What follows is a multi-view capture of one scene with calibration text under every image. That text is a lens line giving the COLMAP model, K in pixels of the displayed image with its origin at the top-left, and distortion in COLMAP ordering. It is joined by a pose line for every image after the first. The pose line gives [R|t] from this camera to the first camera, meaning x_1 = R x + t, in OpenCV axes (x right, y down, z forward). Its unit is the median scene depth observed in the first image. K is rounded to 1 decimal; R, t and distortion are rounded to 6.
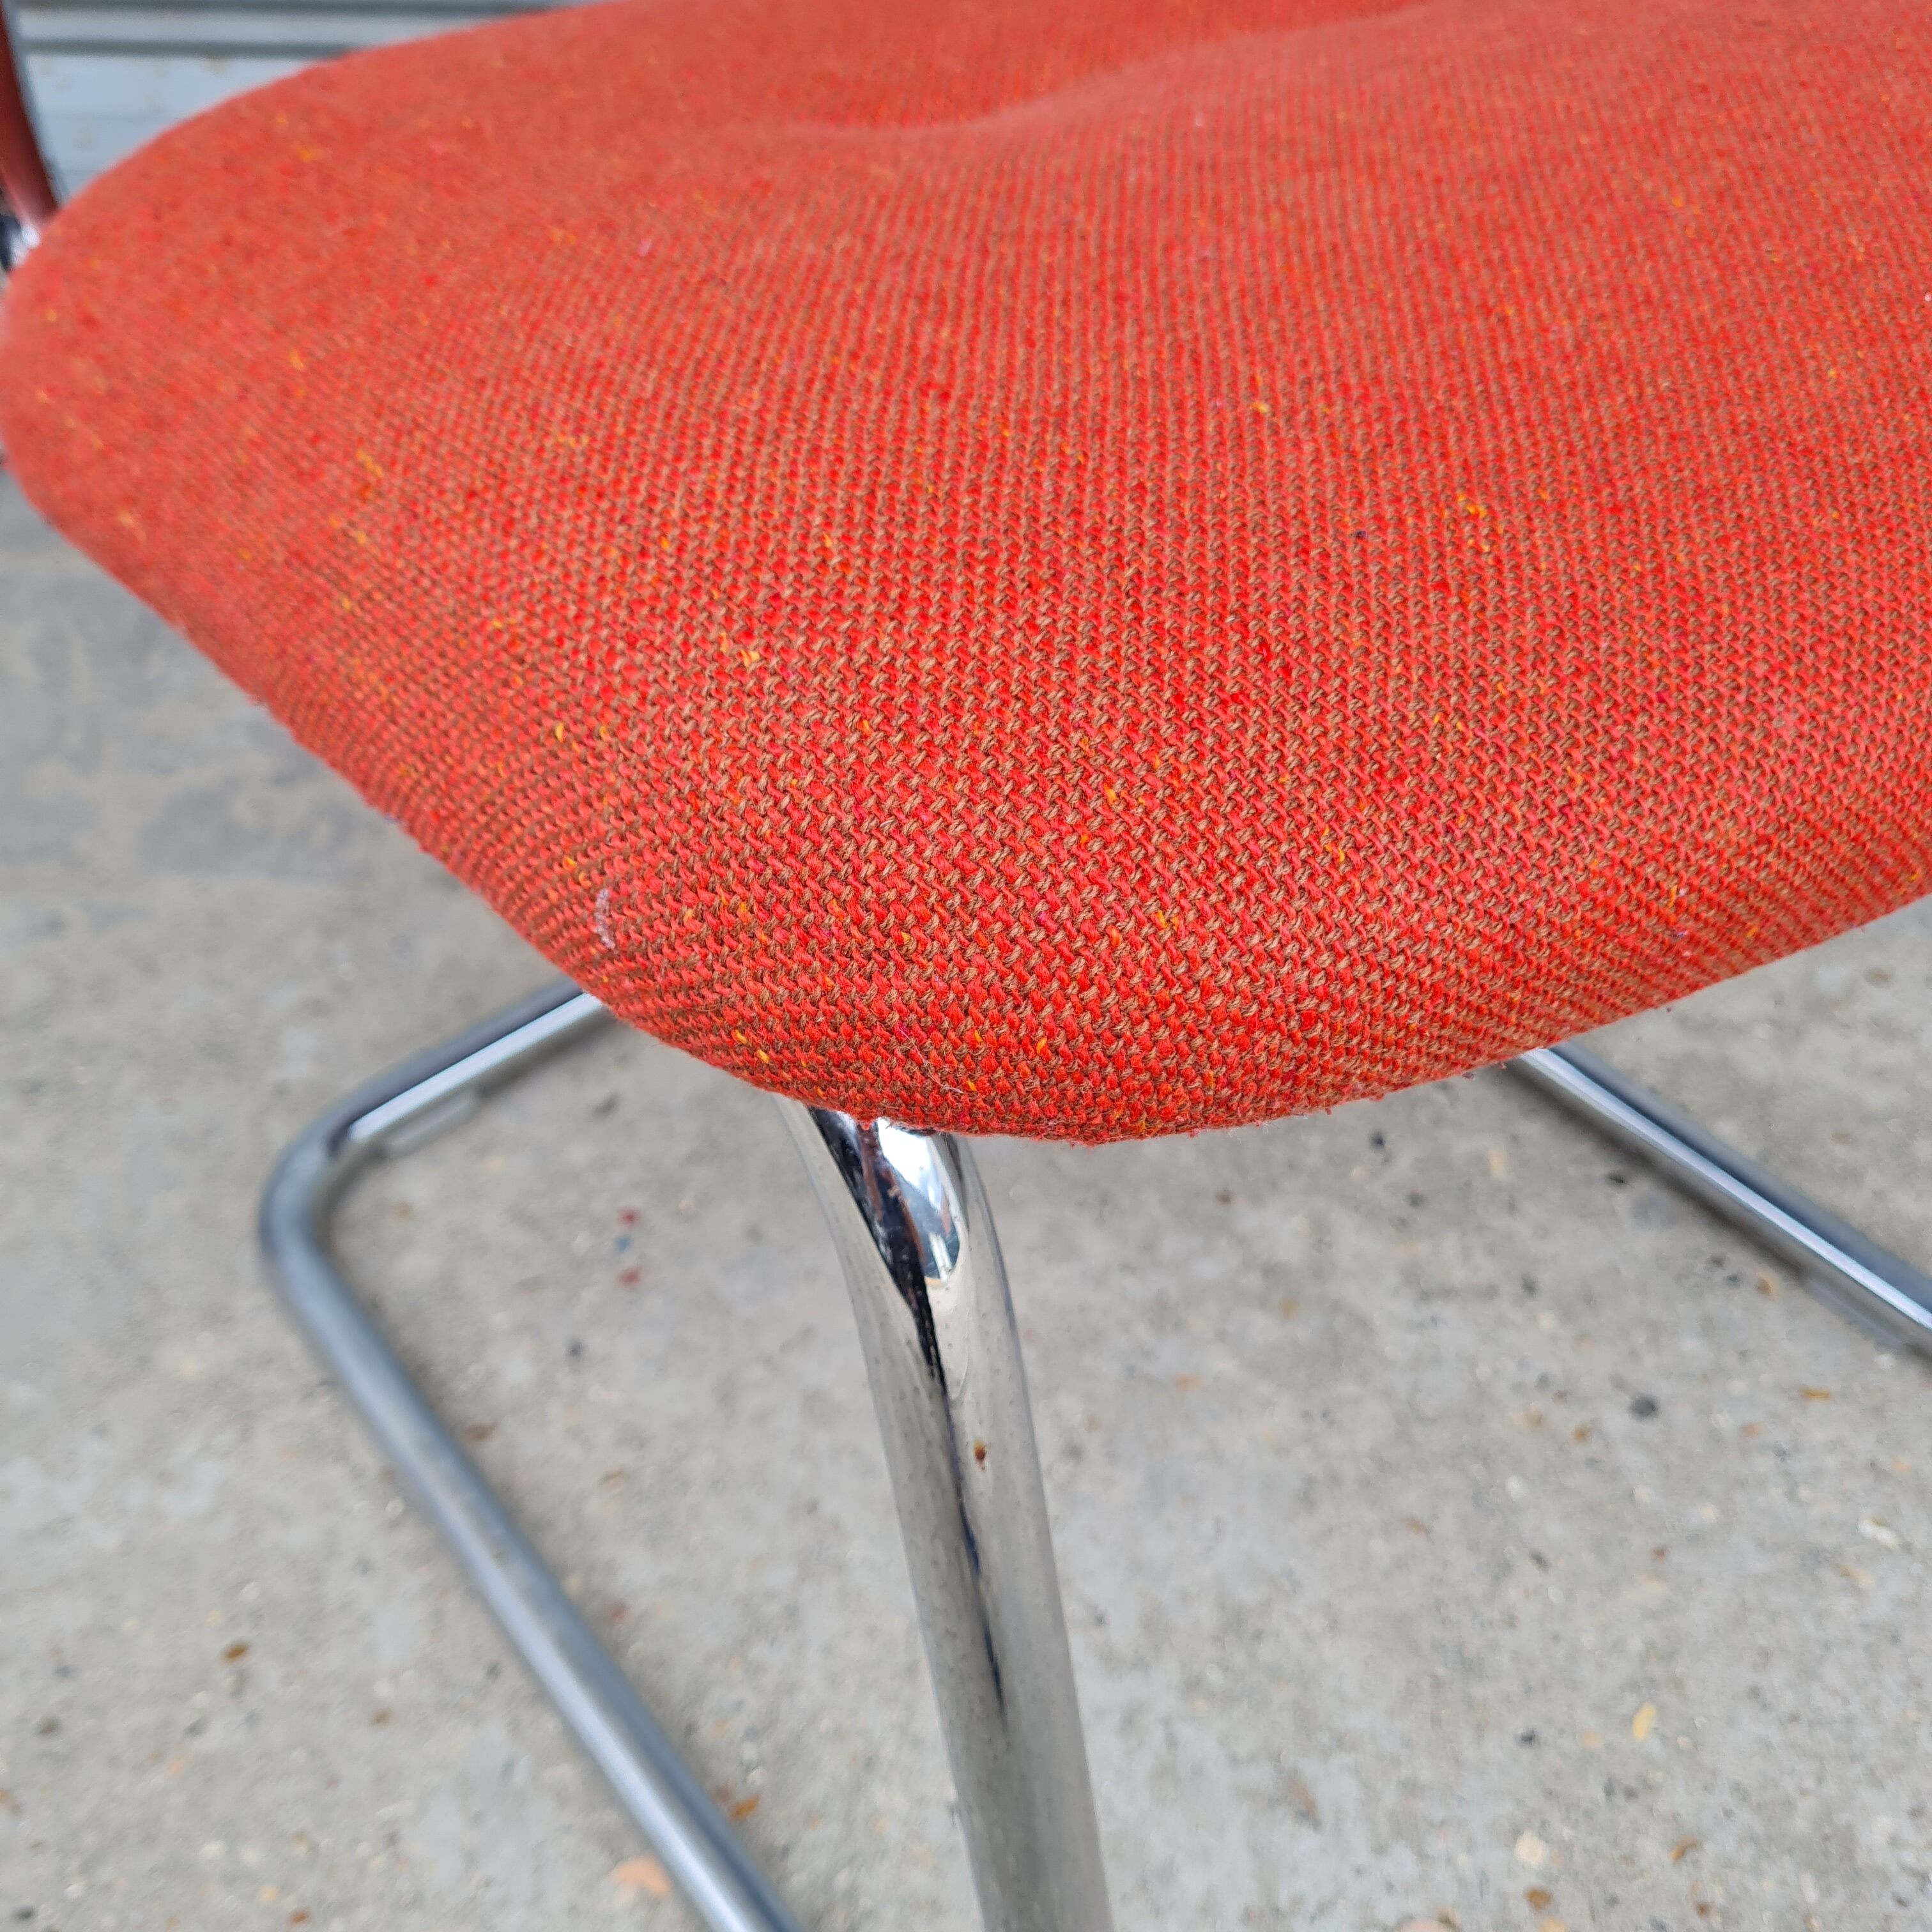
lens RADIAL K [[2017.9, 0, 956.8], [0, 2017.9, 967.0], [0, 0, 1]] dist [0.011574, -0.014610]
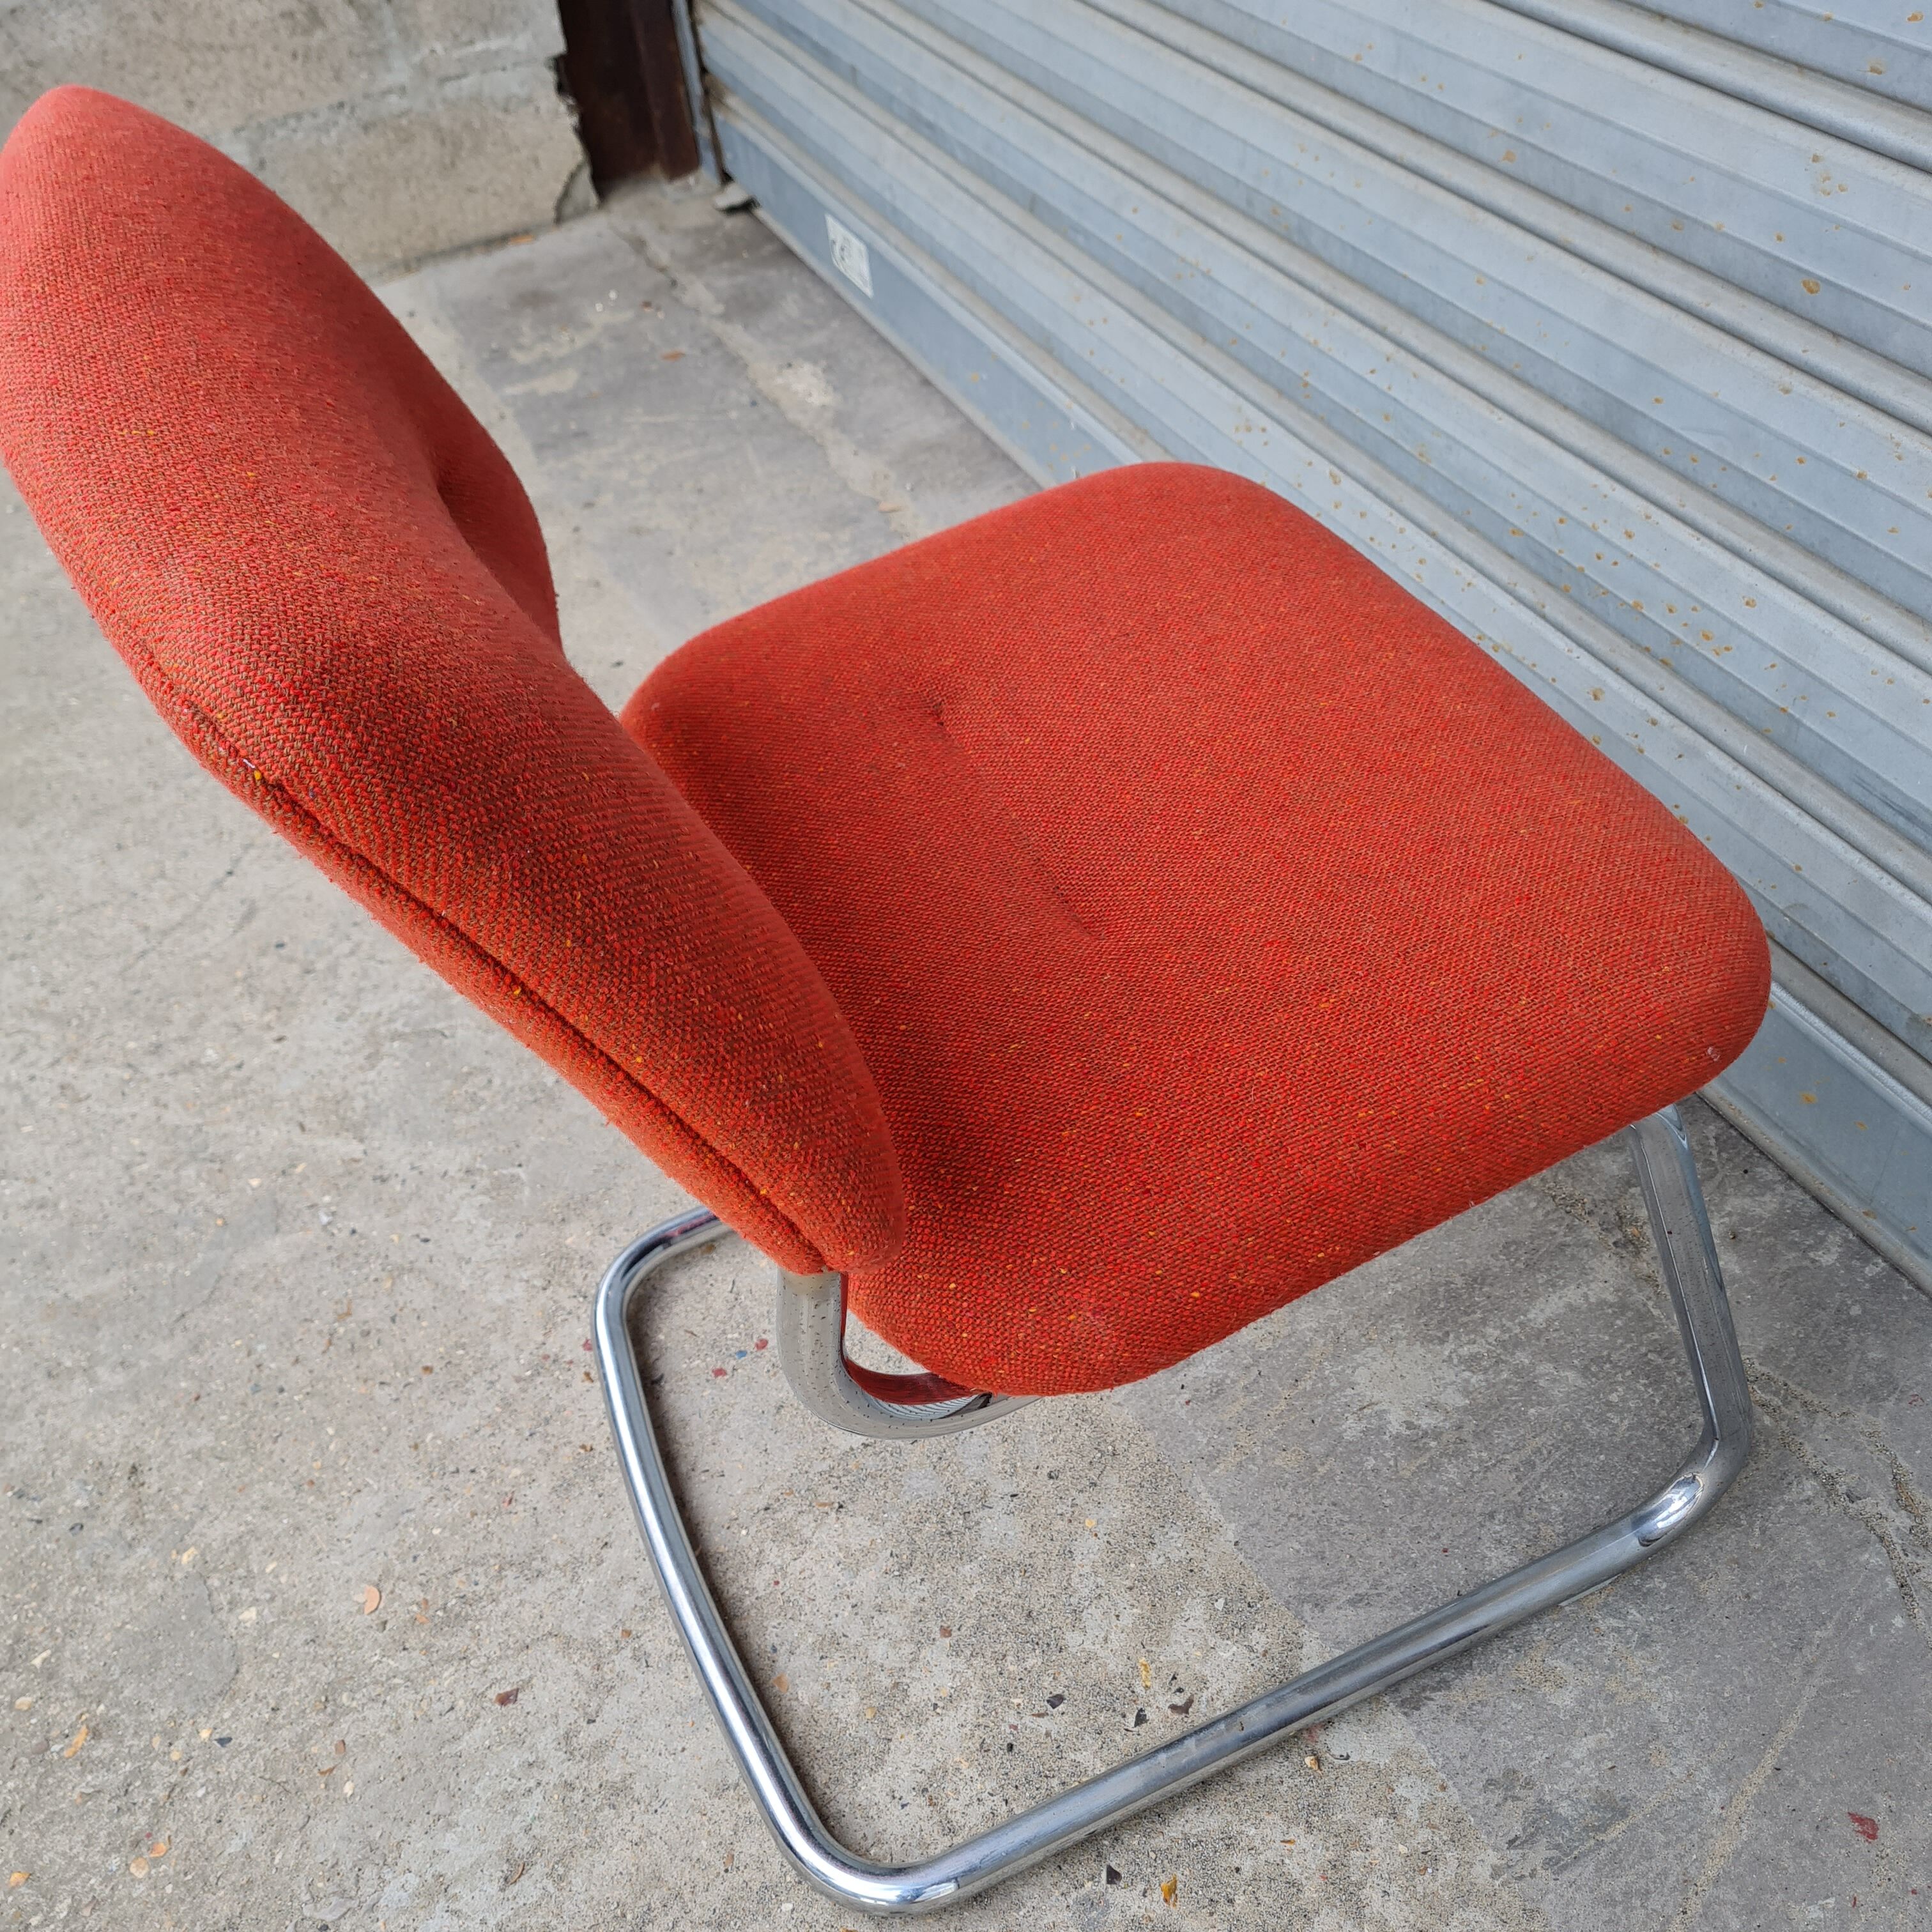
lens RADIAL K [[1962.7, 0, 984.9], [0, 1962.7, 972.9], [0, 0, 1]] dist [0.043607, -0.031205]
pose [[0.478781, 0.557675, -0.678061, 0.911536], [-0.473505, 0.814404, 0.335468, -0.807911], [0.739298, 0.160449, 0.653983, 0.077160]]
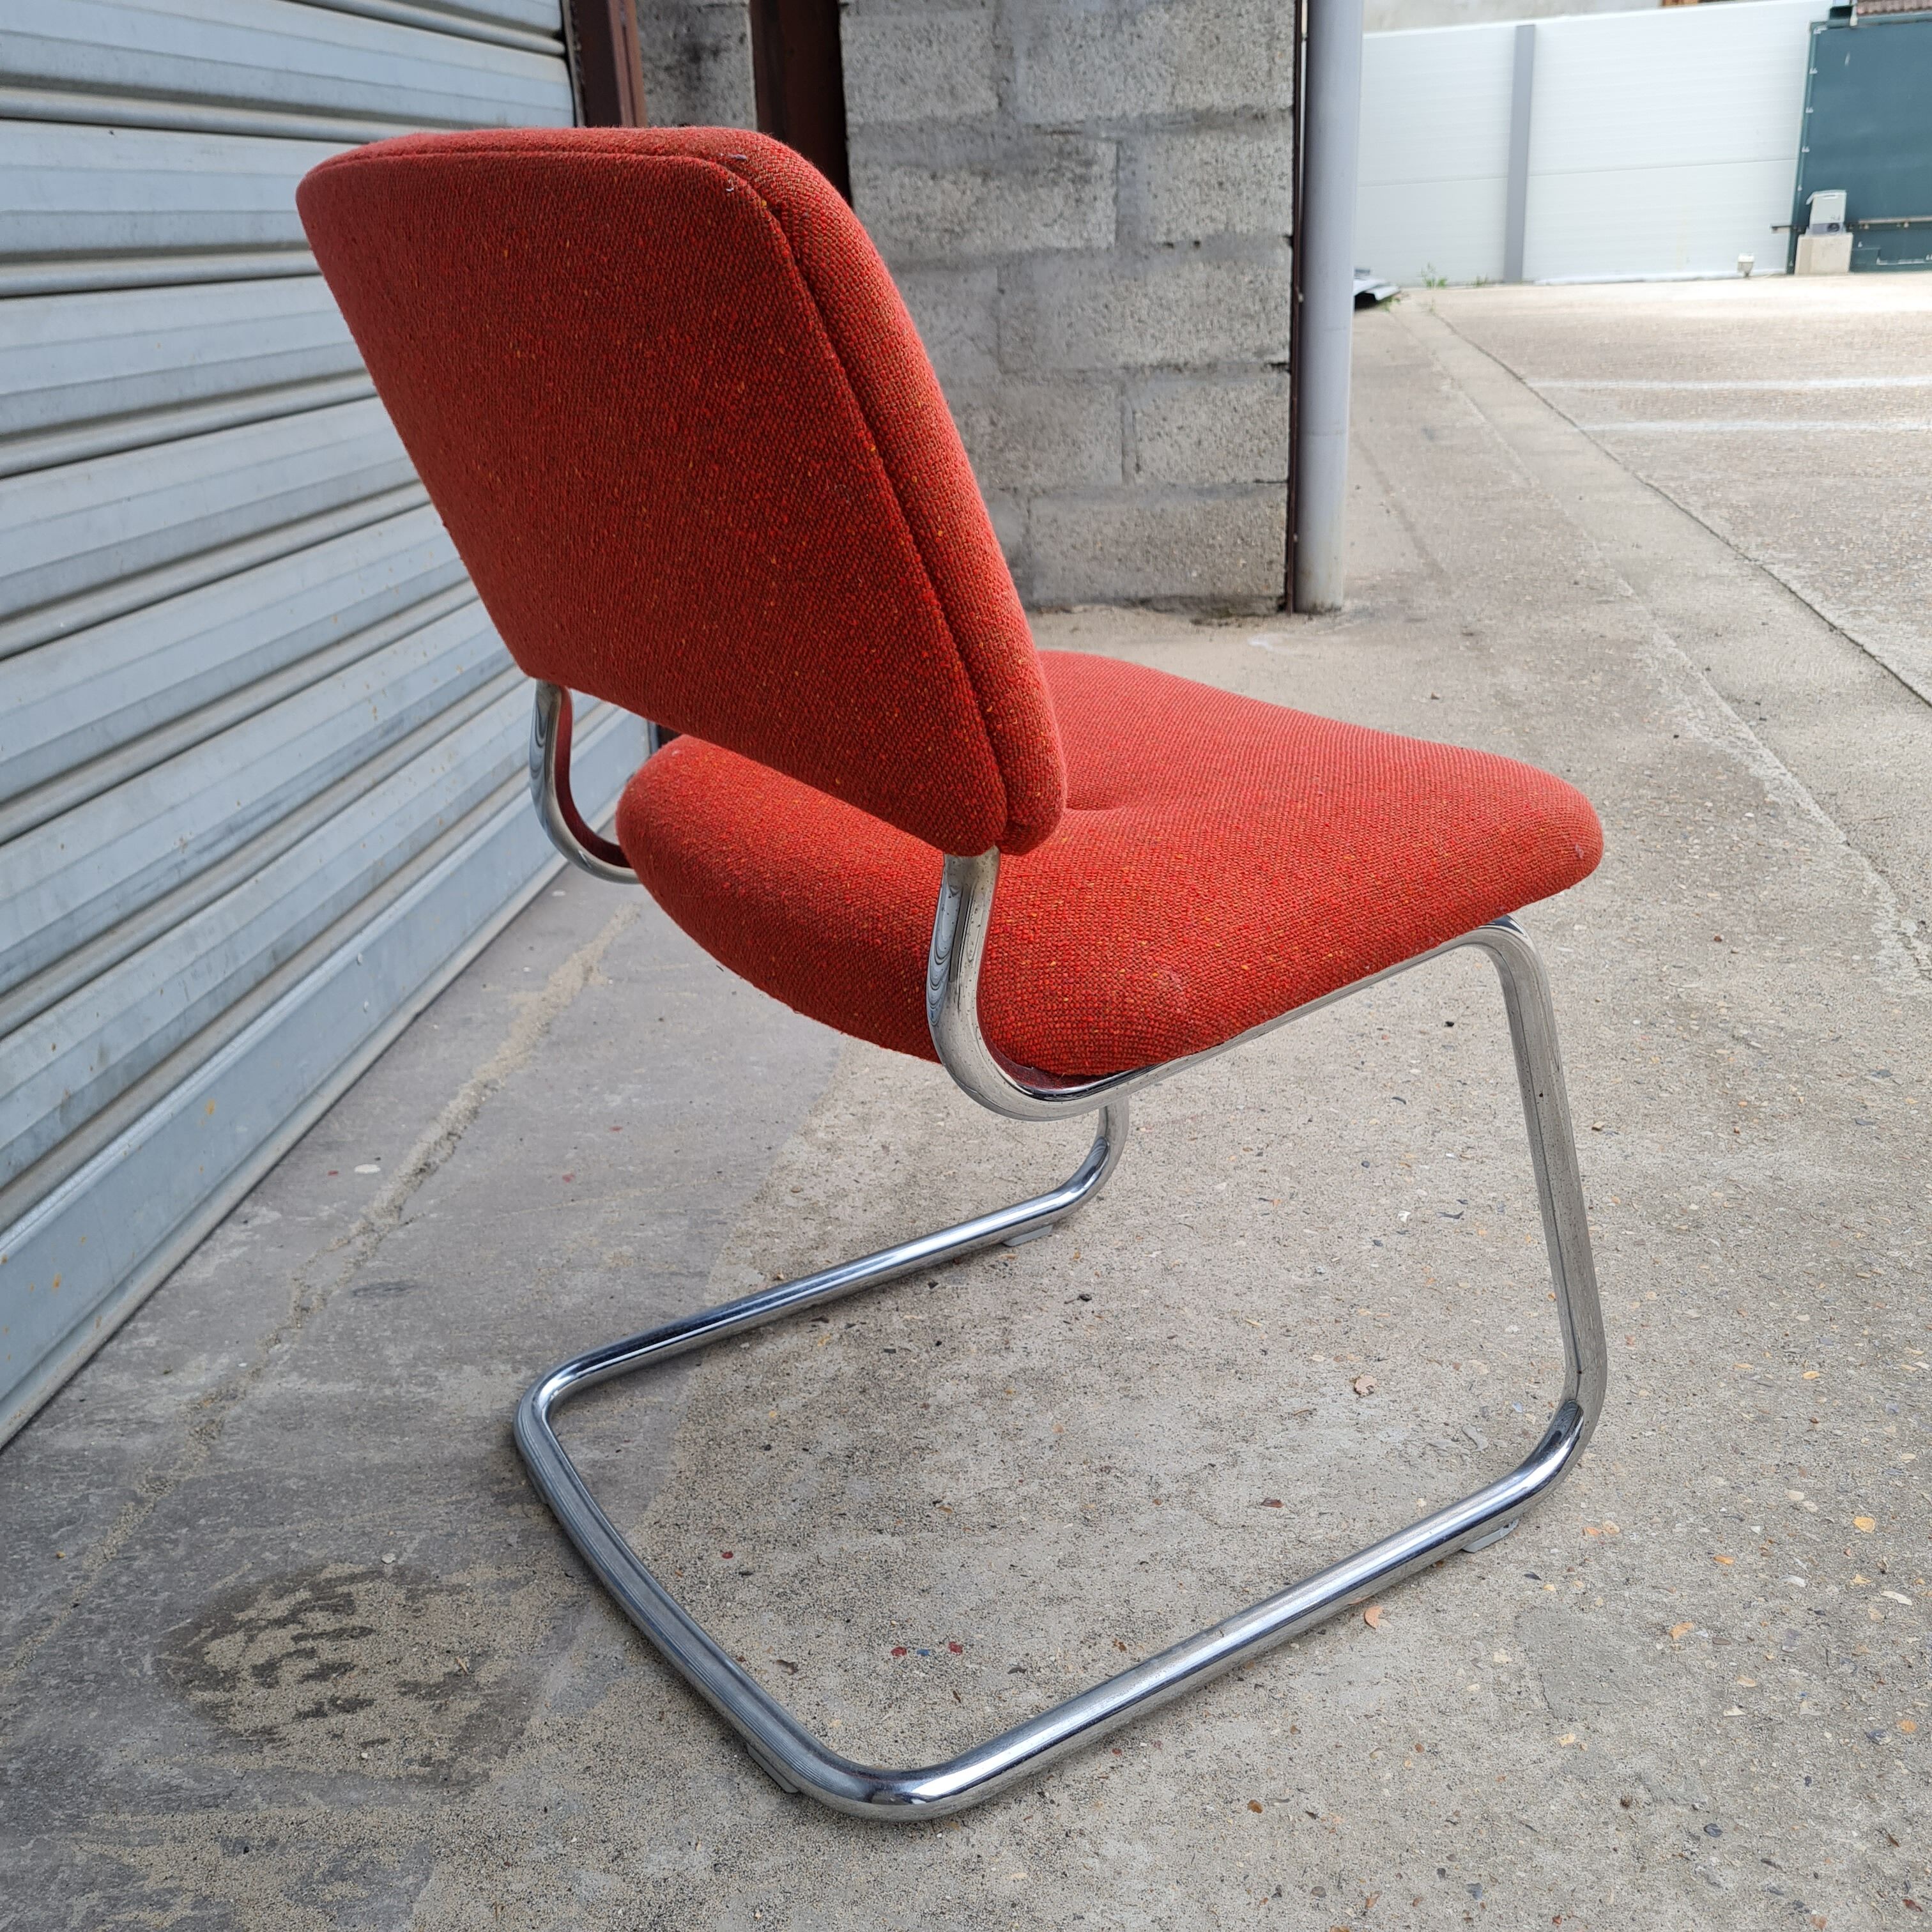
lens RADIAL K [[1954.4, 0, 972.1], [0, 1954.4, 994.3], [0, 0, 1]] dist [0.035936, -0.008036]
pose [[0.072109, -0.373361, 0.924879, -1.405282], [0.666641, 0.707780, 0.233746, -0.545543], [-0.741883, 0.599708, 0.299935, 0.313589]]
